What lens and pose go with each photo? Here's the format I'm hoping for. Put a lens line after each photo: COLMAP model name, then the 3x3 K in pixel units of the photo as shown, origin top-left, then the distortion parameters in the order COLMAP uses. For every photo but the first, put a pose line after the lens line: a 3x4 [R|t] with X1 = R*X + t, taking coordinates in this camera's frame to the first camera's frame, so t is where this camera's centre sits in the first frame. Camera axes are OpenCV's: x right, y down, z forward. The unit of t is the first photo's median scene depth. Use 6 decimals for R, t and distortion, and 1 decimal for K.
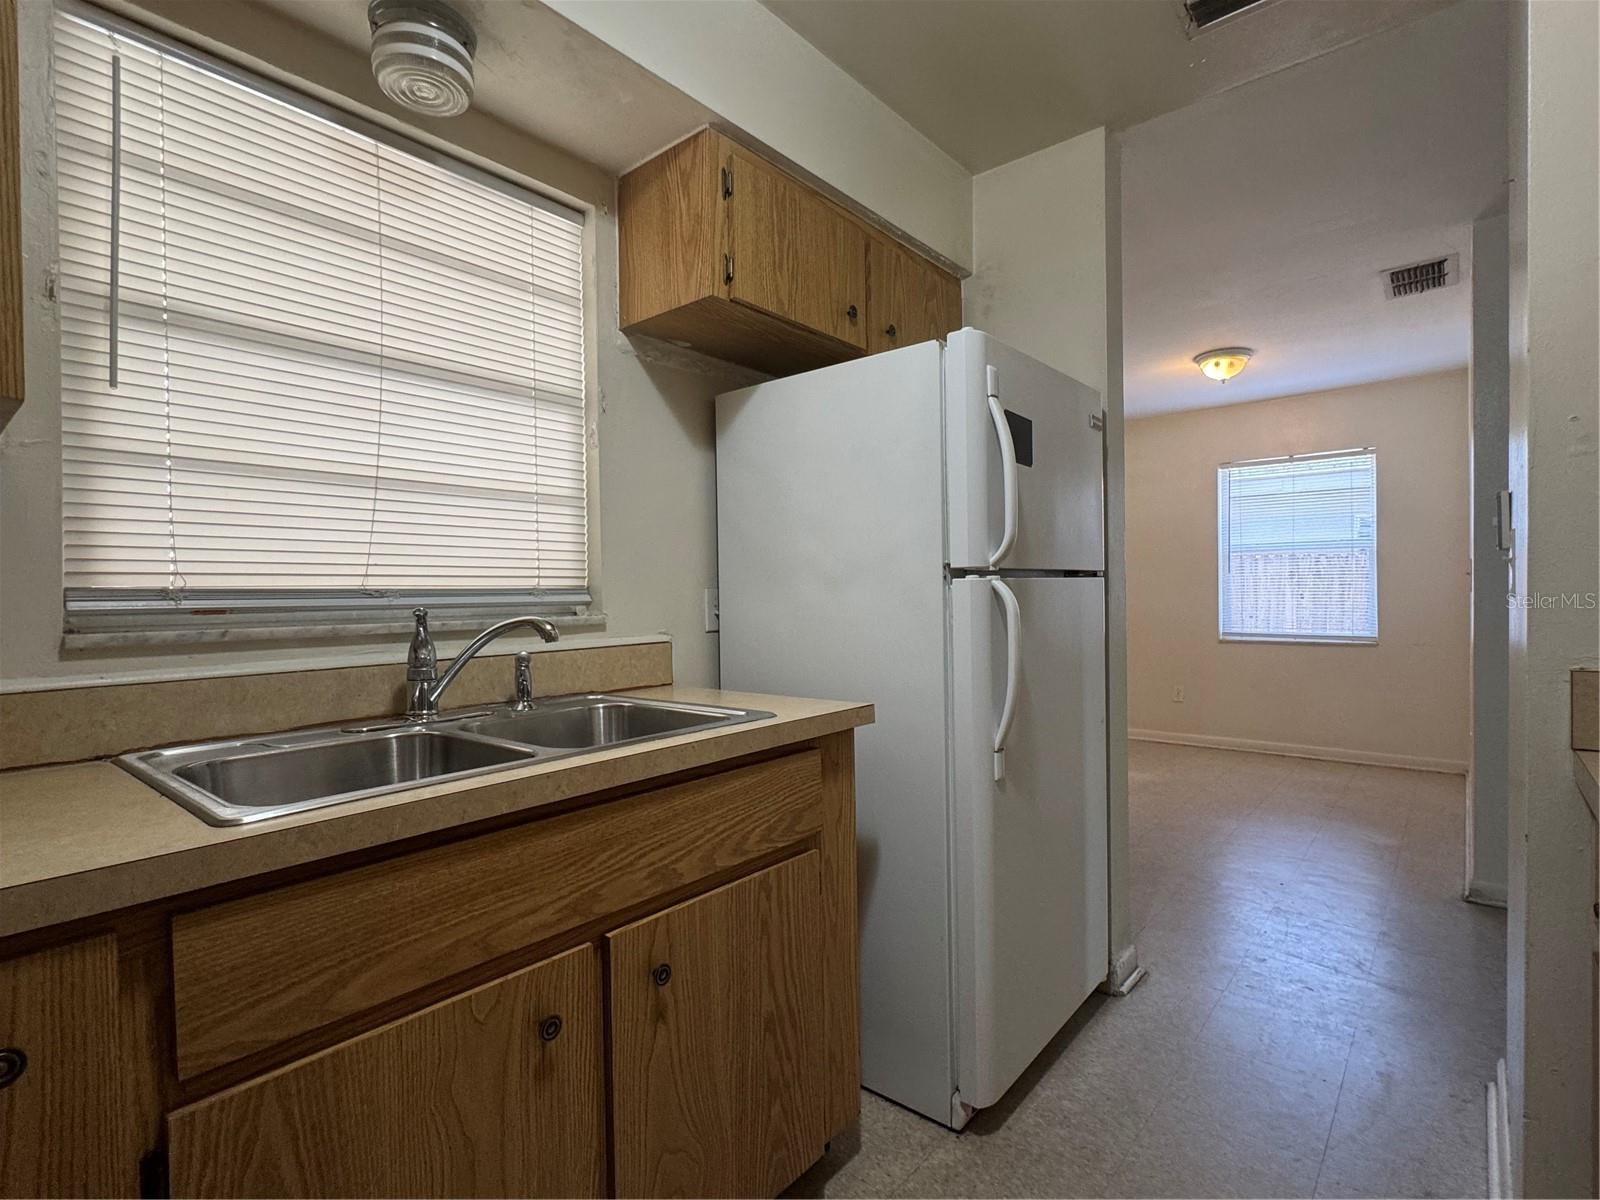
lens RADIAL K [[786.3, 0, 801.5], [0, 786.3, 599.4], [0, 0, 1]] dist [0.001032, 0.000861]
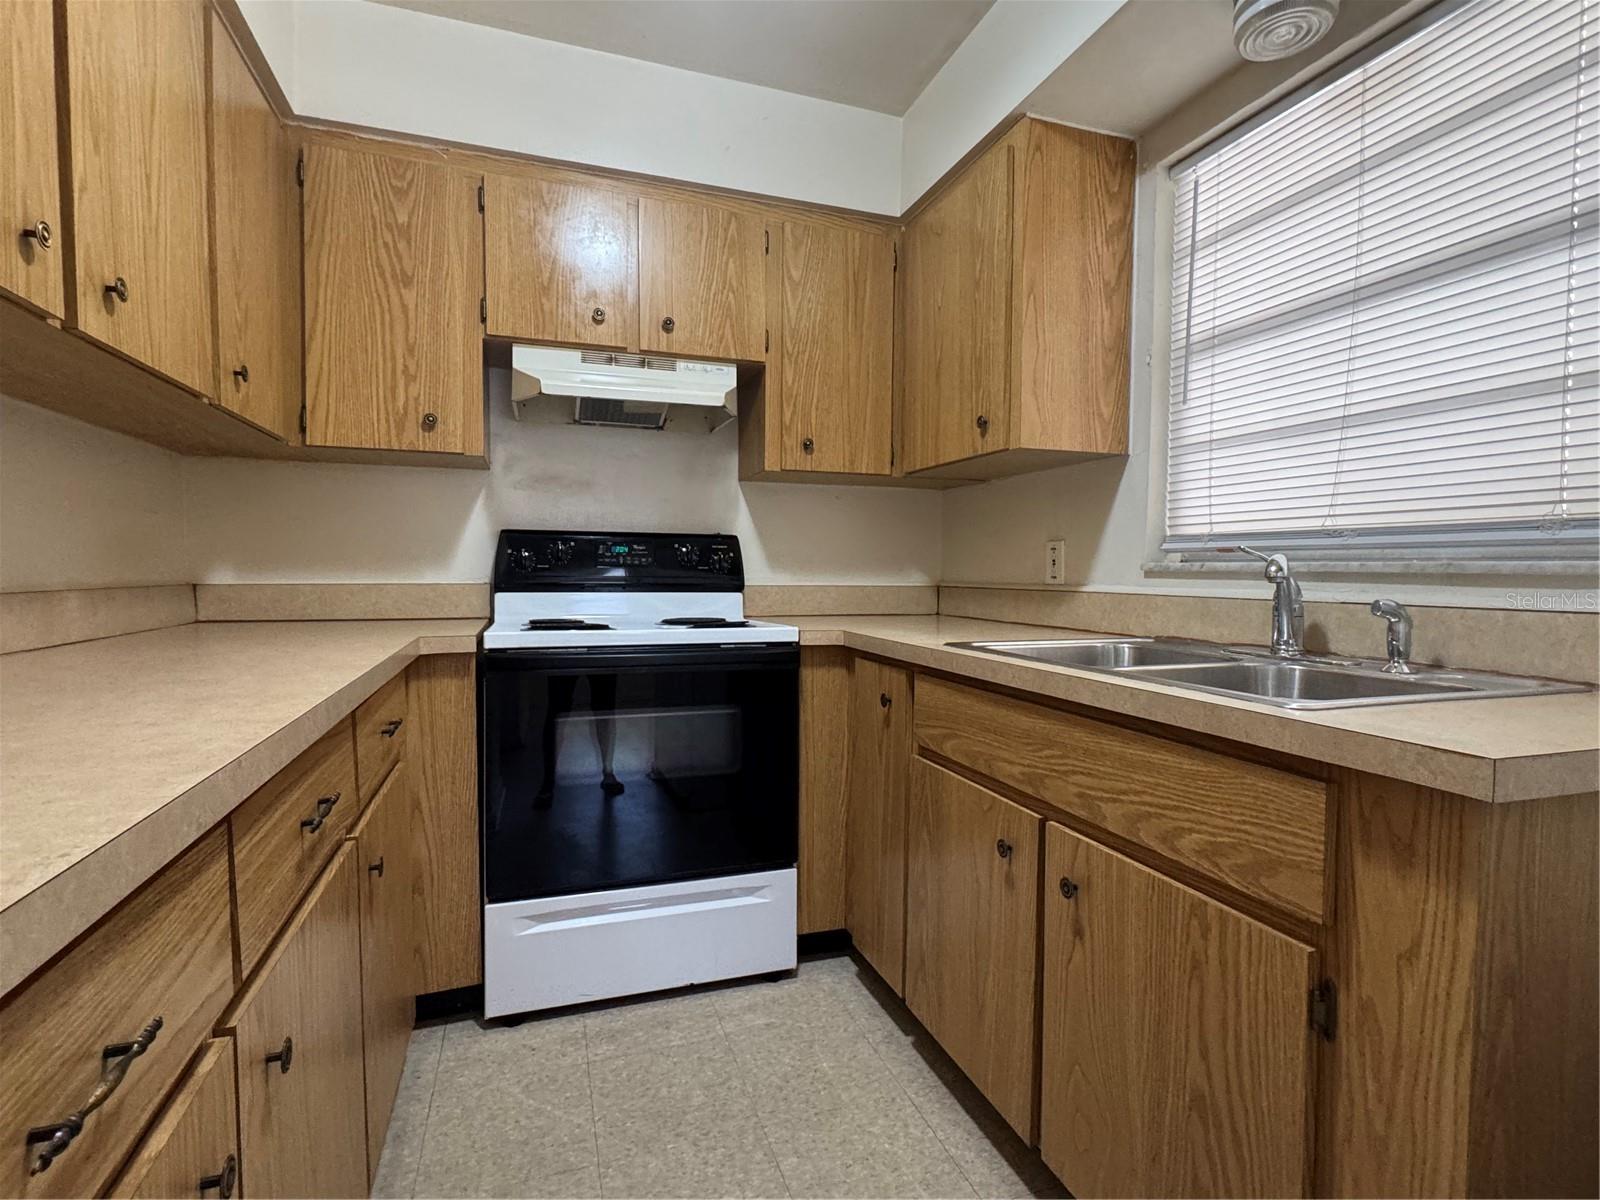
lens RADIAL K [[786.3, 0, 800.4], [0, 786.3, 600.3], [0, 0, 1]] dist [0.001032, 0.000861]
pose [[-0.513919, 0.046373, -0.856584, 0.801853], [-0.006055, 0.998317, 0.057679, 0.028259], [0.857817, 0.034829, -0.512773, 1.091849]]
